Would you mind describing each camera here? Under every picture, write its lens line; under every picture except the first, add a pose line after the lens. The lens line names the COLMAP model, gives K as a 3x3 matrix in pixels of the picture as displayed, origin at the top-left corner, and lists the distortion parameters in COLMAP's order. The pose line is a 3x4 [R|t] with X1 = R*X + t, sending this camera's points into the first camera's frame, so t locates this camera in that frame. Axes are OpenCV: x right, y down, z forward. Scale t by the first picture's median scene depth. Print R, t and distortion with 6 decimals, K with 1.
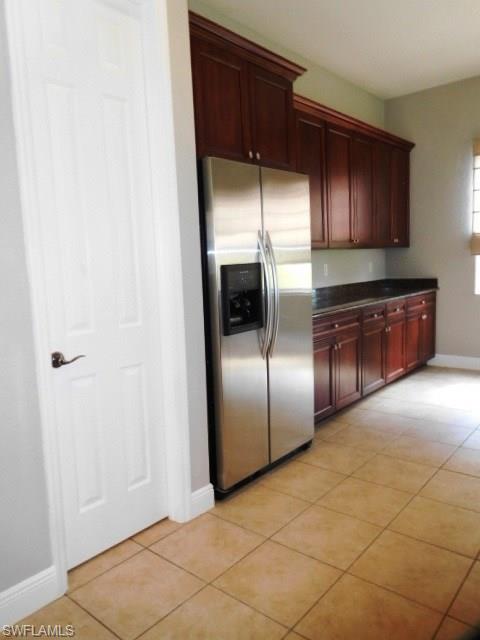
lens RADIAL K [[470.1, 0, 240.0], [0, 470.1, 320.0], [0, 0, 1]] dist [-0.002046, -0.001841]
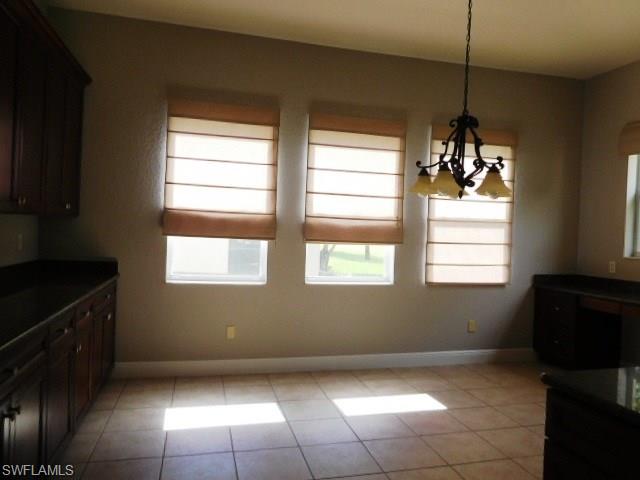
lens RADIAL K [[470.1, 0, 320.0], [0, 470.1, 240.0], [0, 0, 1]] dist [-0.002046, -0.001841]
pose [[0.579252, 0.050919, 0.813557, -0.011923], [0.032997, 0.995764, -0.085817, -0.050039], [-0.814481, 0.076555, 0.575118, 0.312794]]
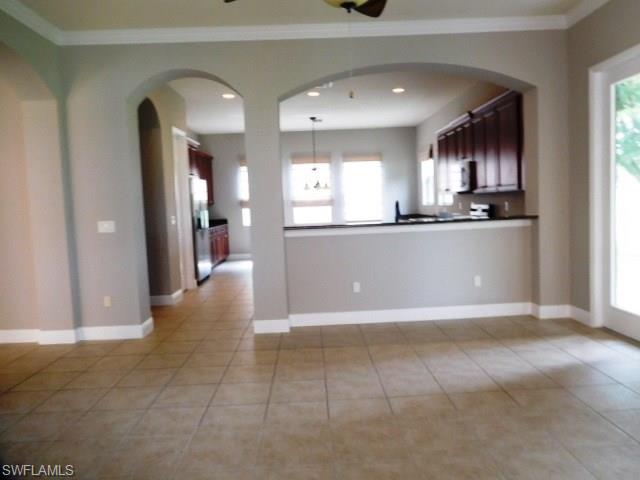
lens RADIAL K [[470.1, 0, 320.0], [0, 470.1, 240.0], [0, 0, 1]] dist [-0.002046, -0.001841]
pose [[0.739386, -0.027193, 0.672732, -0.749893], [0.082580, 0.995303, -0.050531, 0.157415], [-0.668198, 0.092916, 0.738159, -0.896327]]
